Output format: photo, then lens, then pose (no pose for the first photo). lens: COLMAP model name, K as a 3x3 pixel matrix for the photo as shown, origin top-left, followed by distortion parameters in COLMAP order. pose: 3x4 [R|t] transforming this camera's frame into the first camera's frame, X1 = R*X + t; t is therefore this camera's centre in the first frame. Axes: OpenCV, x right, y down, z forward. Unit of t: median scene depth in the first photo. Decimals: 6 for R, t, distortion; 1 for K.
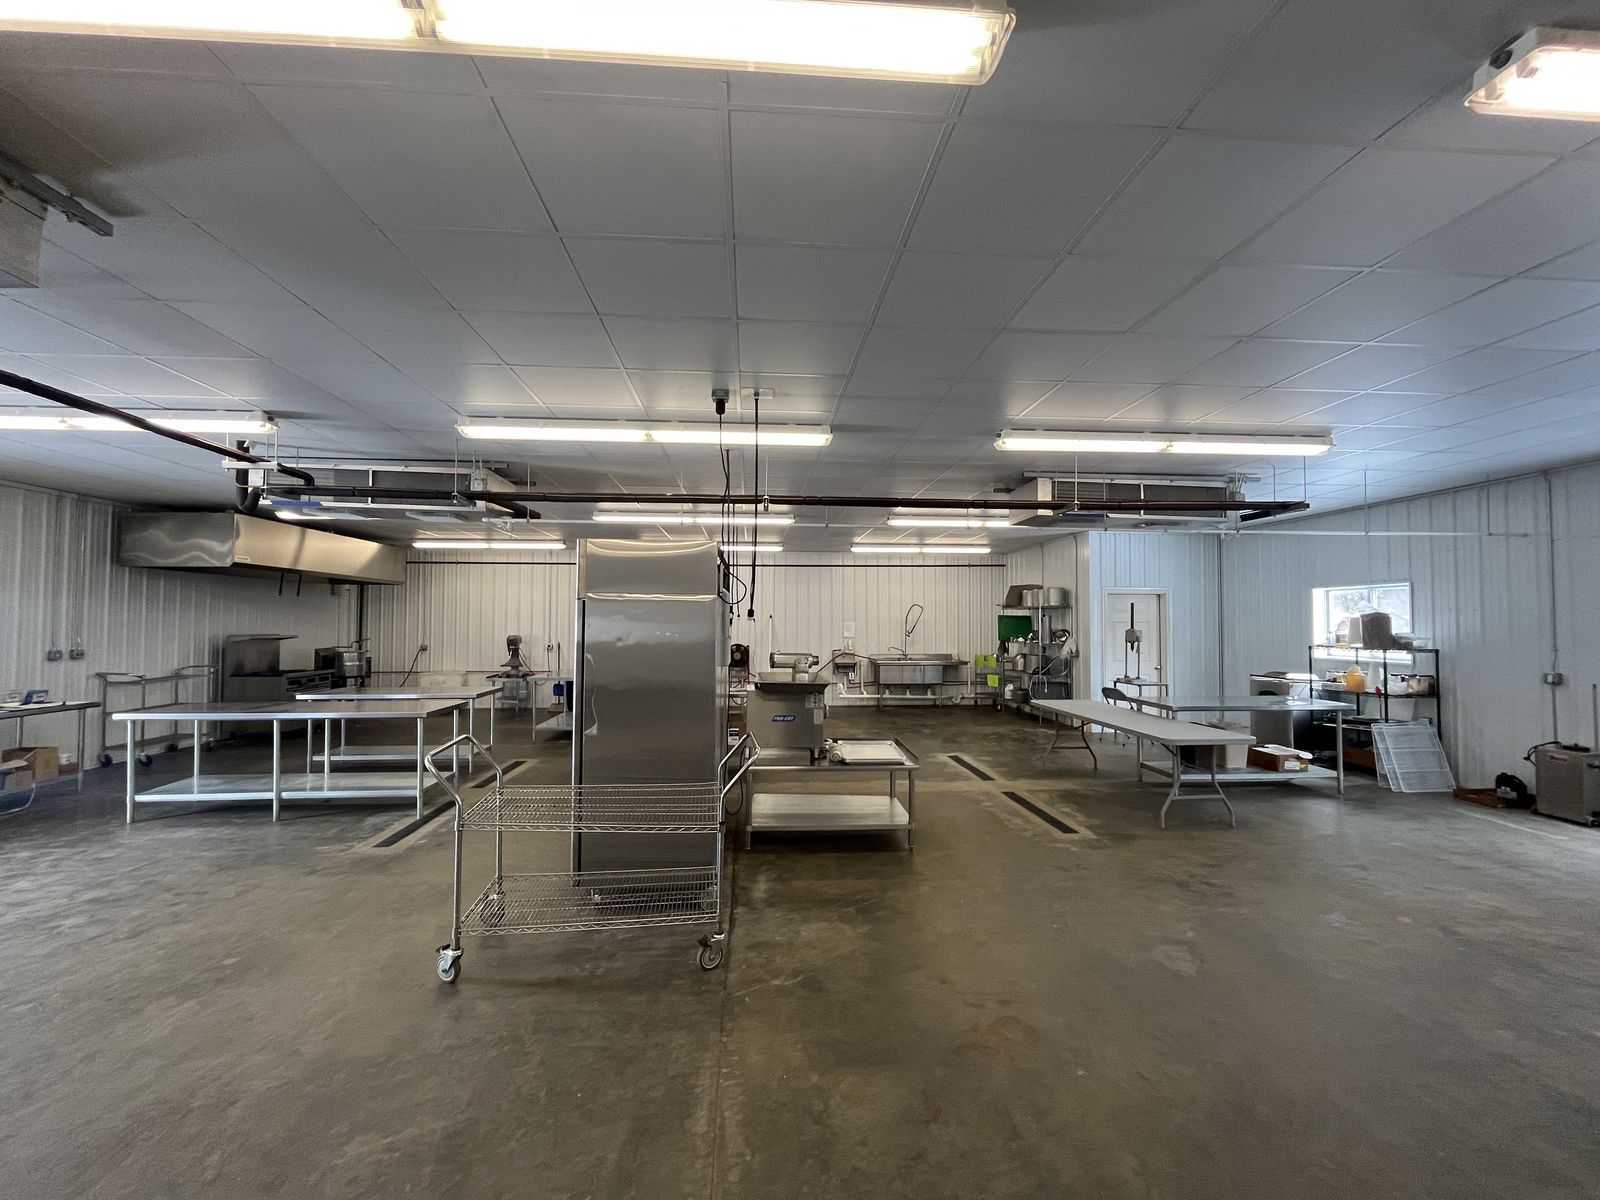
lens RADIAL K [[647.1, 0, 800.0], [0, 647.1, 600.0], [0, 0, 1]] dist [-0.004244, -0.000861]
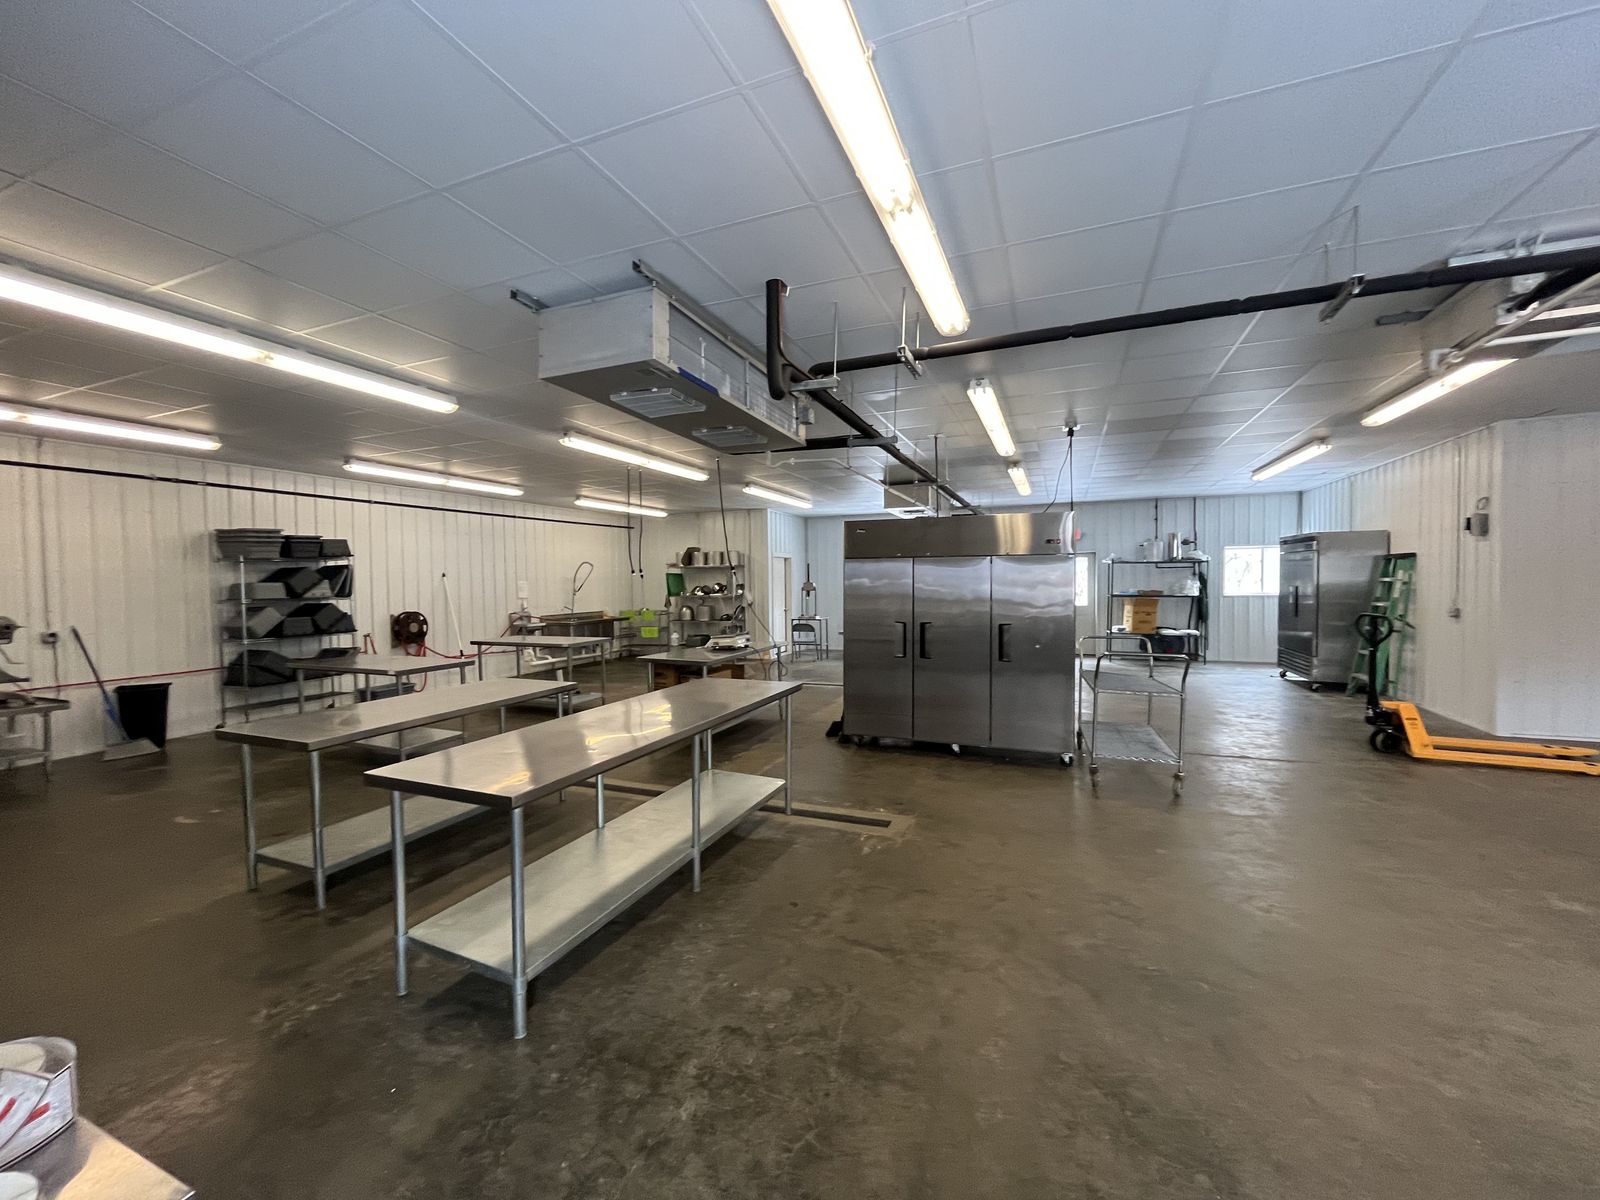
lens RADIAL K [[649.1, 0, 798.8], [0, 649.1, 602.3], [0, 0, 1]] dist [0.000562, -0.000320]
pose [[0.439432, -0.037794, 0.897481, -1.314939], [-0.017580, 0.998561, 0.050659, 0.028193], [-0.898104, -0.038039, 0.438135, 0.638934]]
